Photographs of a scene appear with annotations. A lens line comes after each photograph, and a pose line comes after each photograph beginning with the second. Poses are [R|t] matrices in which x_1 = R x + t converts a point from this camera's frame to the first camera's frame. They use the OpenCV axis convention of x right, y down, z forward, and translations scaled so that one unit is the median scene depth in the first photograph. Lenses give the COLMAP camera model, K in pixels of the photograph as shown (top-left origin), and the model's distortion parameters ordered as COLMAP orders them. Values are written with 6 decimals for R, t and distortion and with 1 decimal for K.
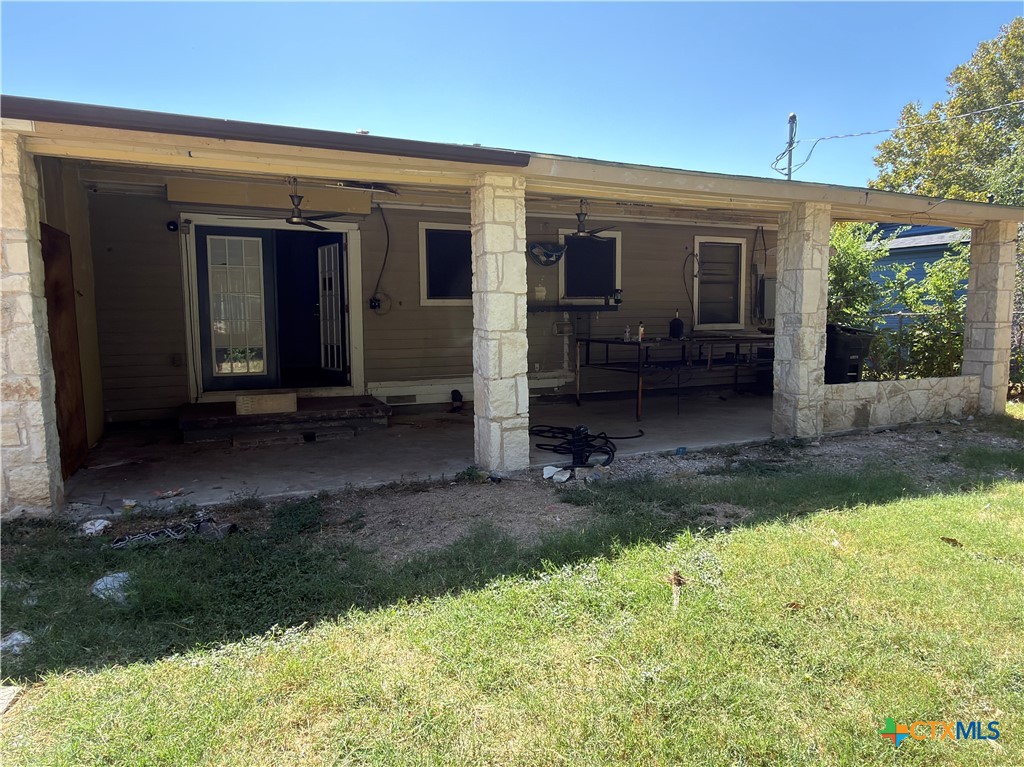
lens RADIAL K [[647.1, 0, 513.6], [0, 647.1, 381.3], [0, 0, 1]] dist [-0.002075, 0.001474]
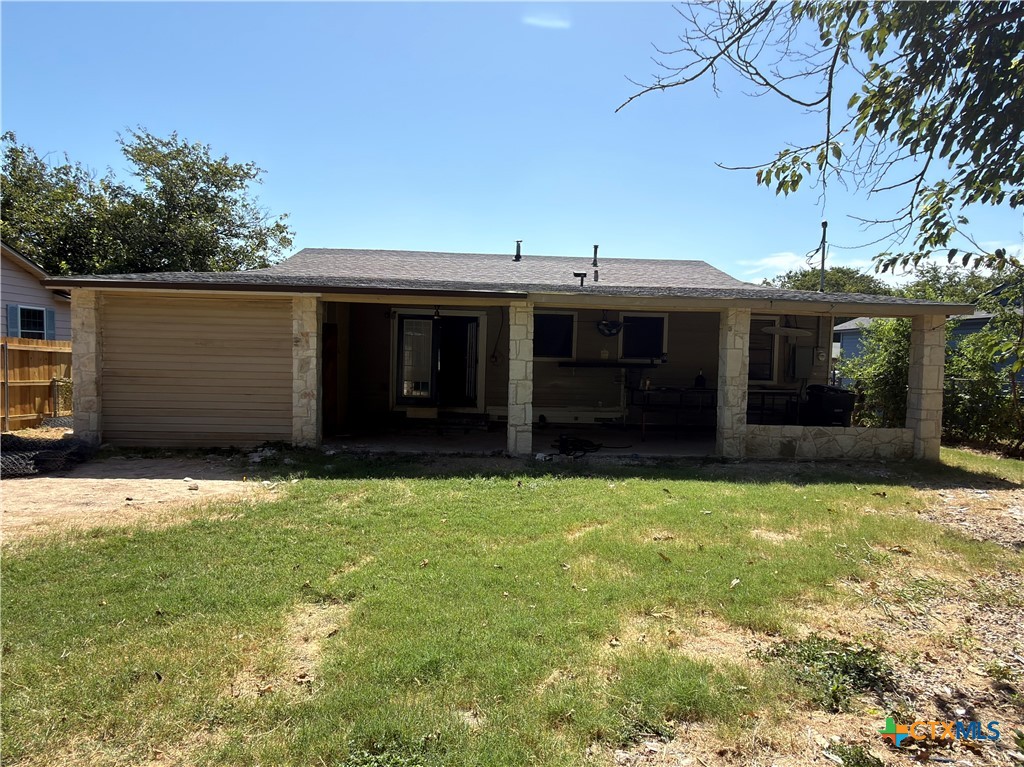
lens RADIAL K [[647.1, 0, 511.3], [0, 647.1, 383.2], [0, 0, 1]] dist [-0.002075, 0.001474]
pose [[0.931112, 0.047832, -0.361584, 0.492412], [-0.068529, 0.996650, -0.044627, 0.014770], [0.358239, 0.066332, 0.931271, -0.598802]]
